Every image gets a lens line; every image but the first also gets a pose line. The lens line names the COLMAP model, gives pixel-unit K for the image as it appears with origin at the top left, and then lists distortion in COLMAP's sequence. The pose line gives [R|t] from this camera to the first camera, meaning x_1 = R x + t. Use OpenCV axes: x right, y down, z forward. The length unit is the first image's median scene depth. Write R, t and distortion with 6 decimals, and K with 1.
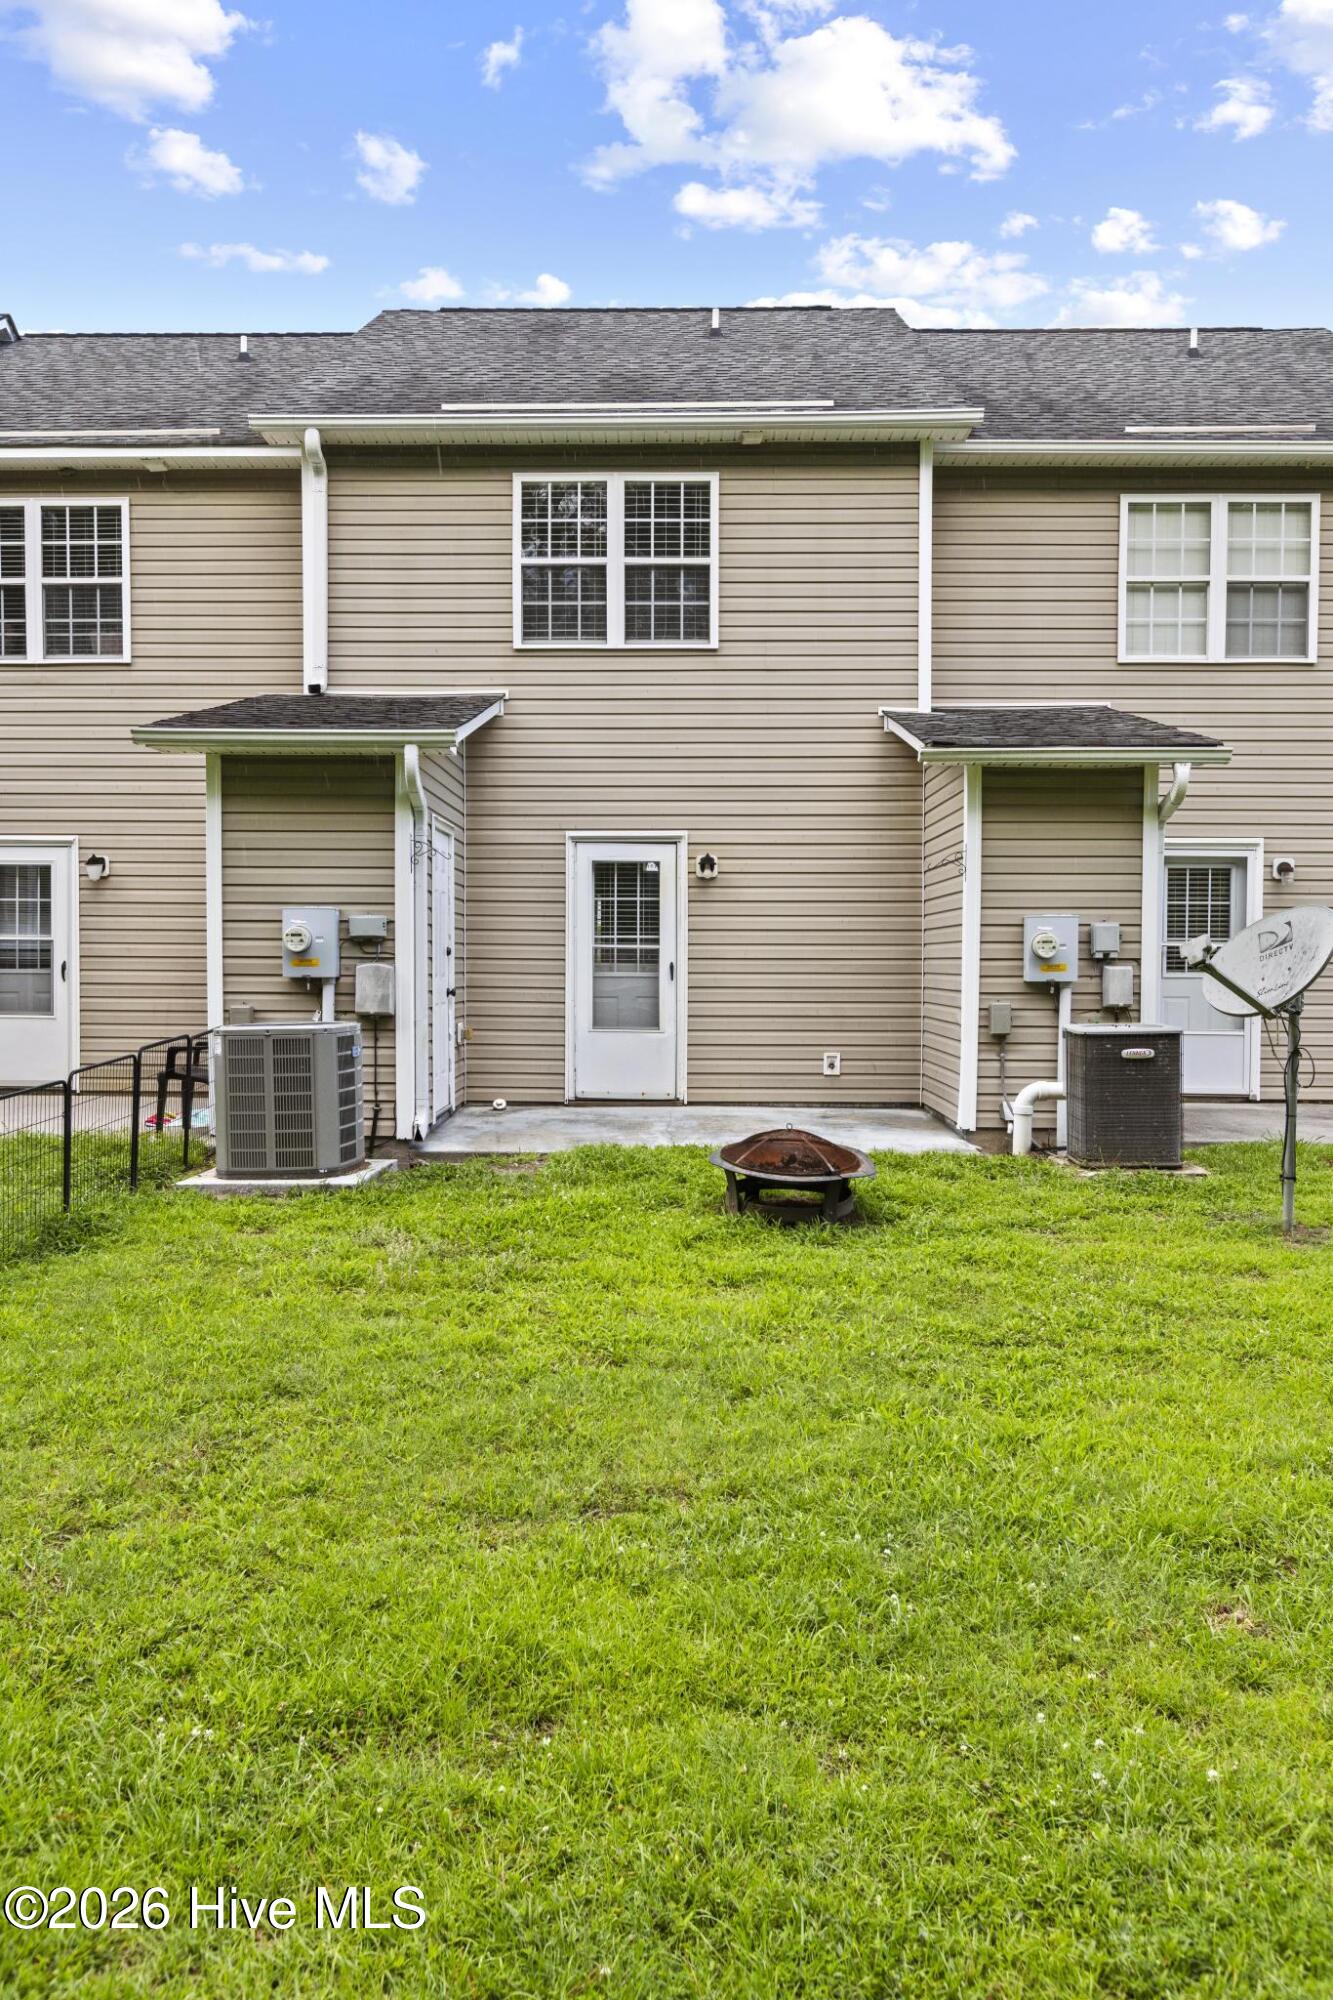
lens RADIAL K [[1536.6, 0, 662.1], [0, 1536.6, 1005.5], [0, 0, 1]] dist [0.001854, 0.000070]
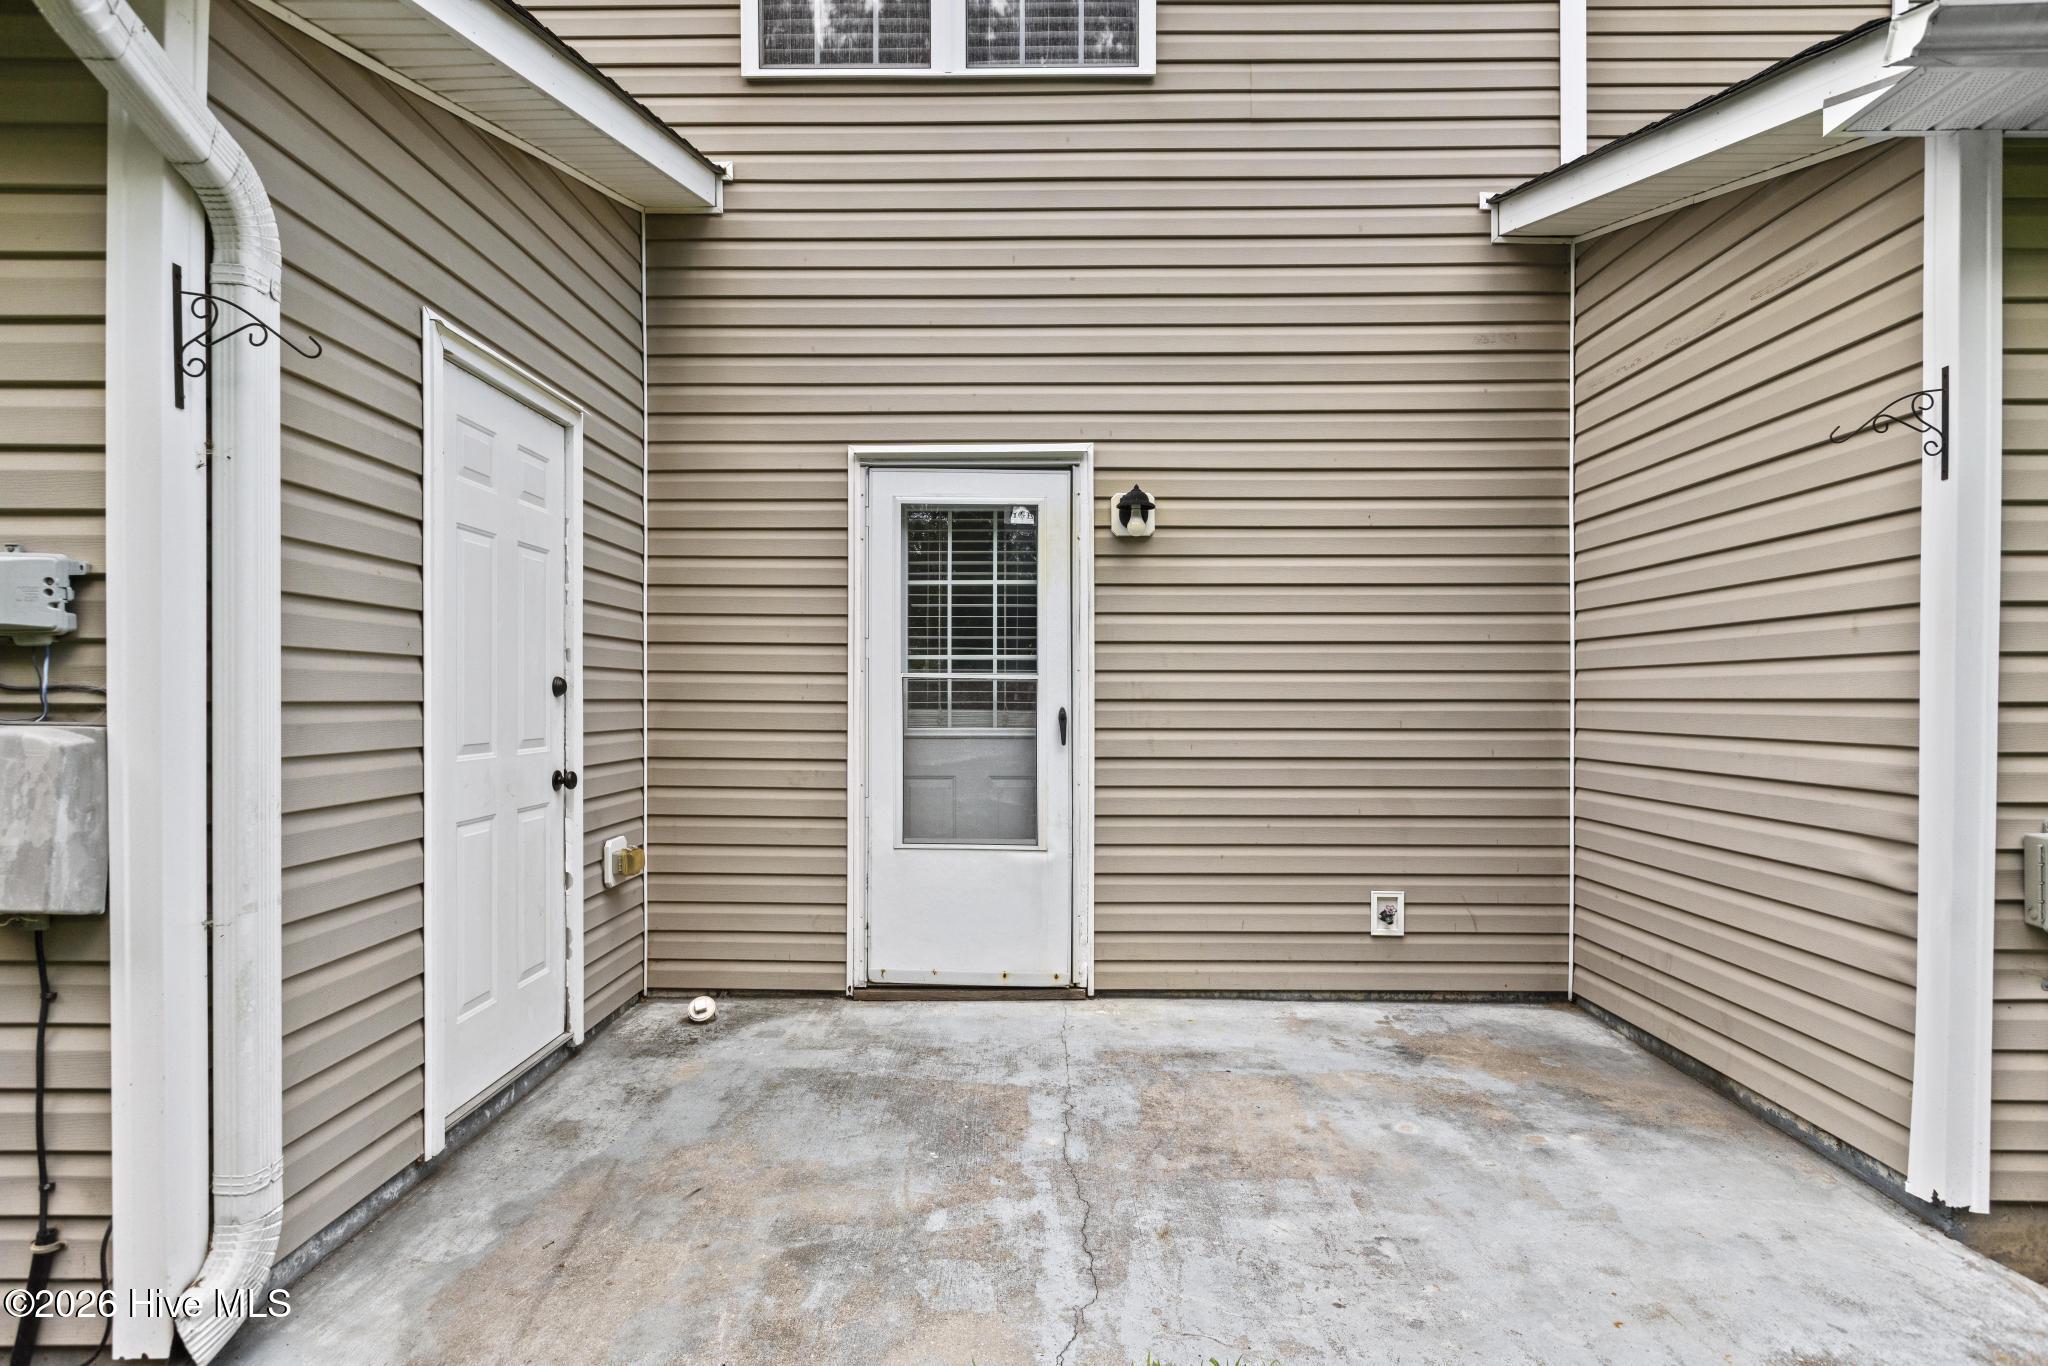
lens RADIAL K [[1177.8, 0, 1023.3], [0, 1177.8, 691.4], [0, 0, 1]] dist [-0.000138, -0.000039]
pose [[0.999992, -0.002422, -0.003026, -0.005196], [0.002319, 0.999432, -0.033613, -0.020775], [0.003106, 0.033606, 0.999430, 0.621838]]
